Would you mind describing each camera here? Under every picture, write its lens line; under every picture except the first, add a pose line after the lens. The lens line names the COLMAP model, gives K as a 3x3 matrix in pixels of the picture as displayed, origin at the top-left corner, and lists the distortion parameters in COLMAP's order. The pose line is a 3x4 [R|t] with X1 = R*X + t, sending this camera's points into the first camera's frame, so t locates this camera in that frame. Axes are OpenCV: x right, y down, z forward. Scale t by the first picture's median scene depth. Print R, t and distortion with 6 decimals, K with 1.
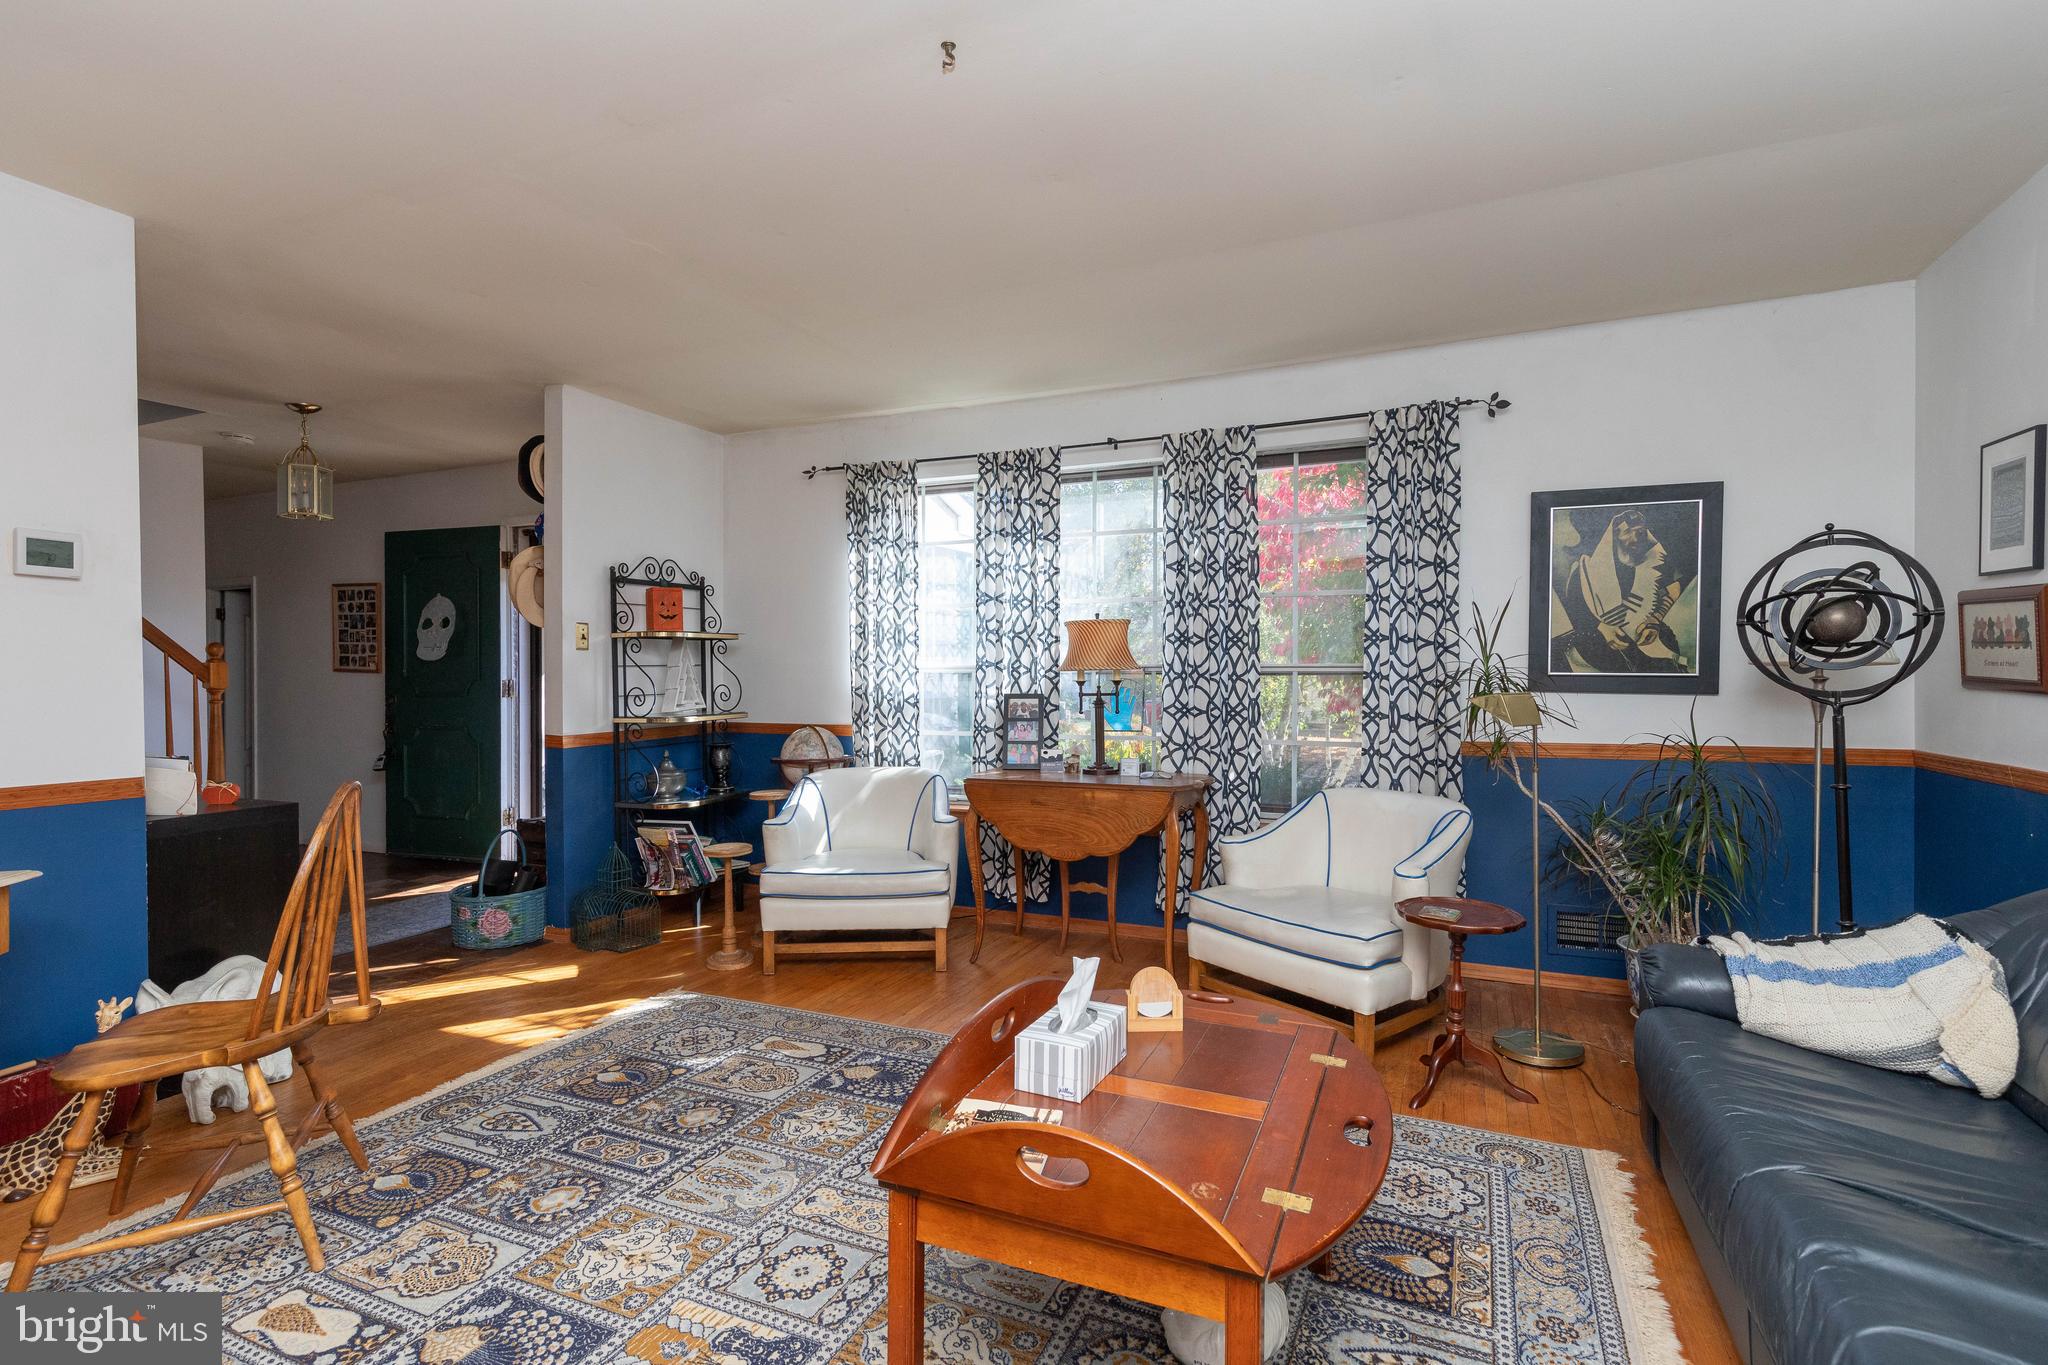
lens RADIAL K [[963.4, 0, 1022.0], [0, 963.4, 688.1], [0, 0, 1]] dist [0.006512, 0.000017]
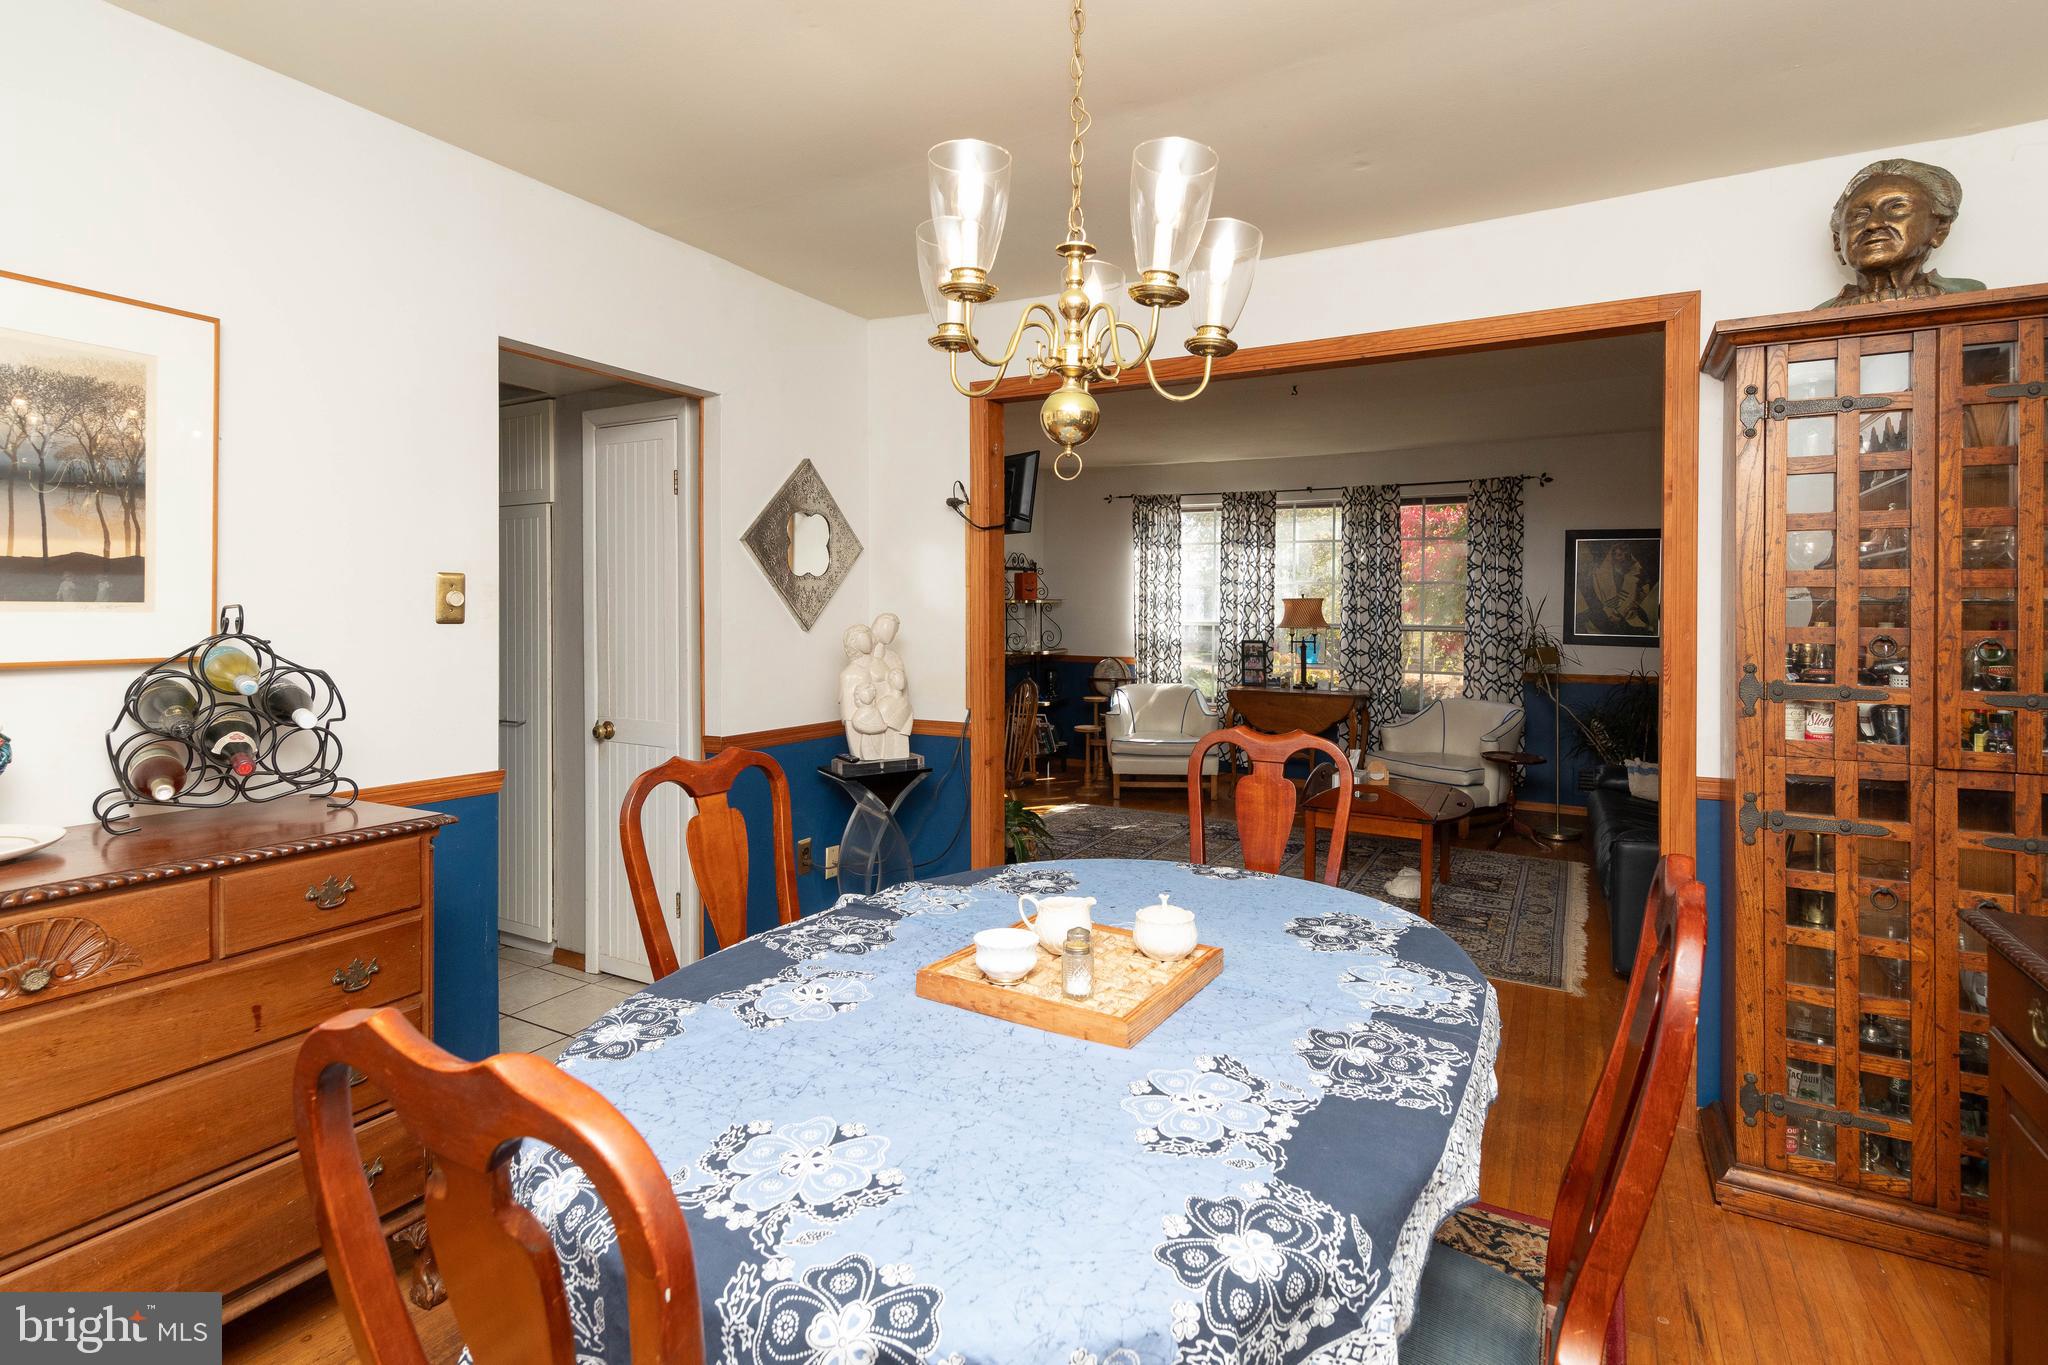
lens RADIAL K [[963.4, 0, 1039.7], [0, 963.4, 611.5], [0, 0, 1]] dist [0.006512, 0.000017]
pose [[0.997042, 0.010054, -0.076201, -0.263509], [-0.010518, 0.999929, -0.005682, -0.033562], [0.076138, 0.006467, 0.997076, -0.751001]]
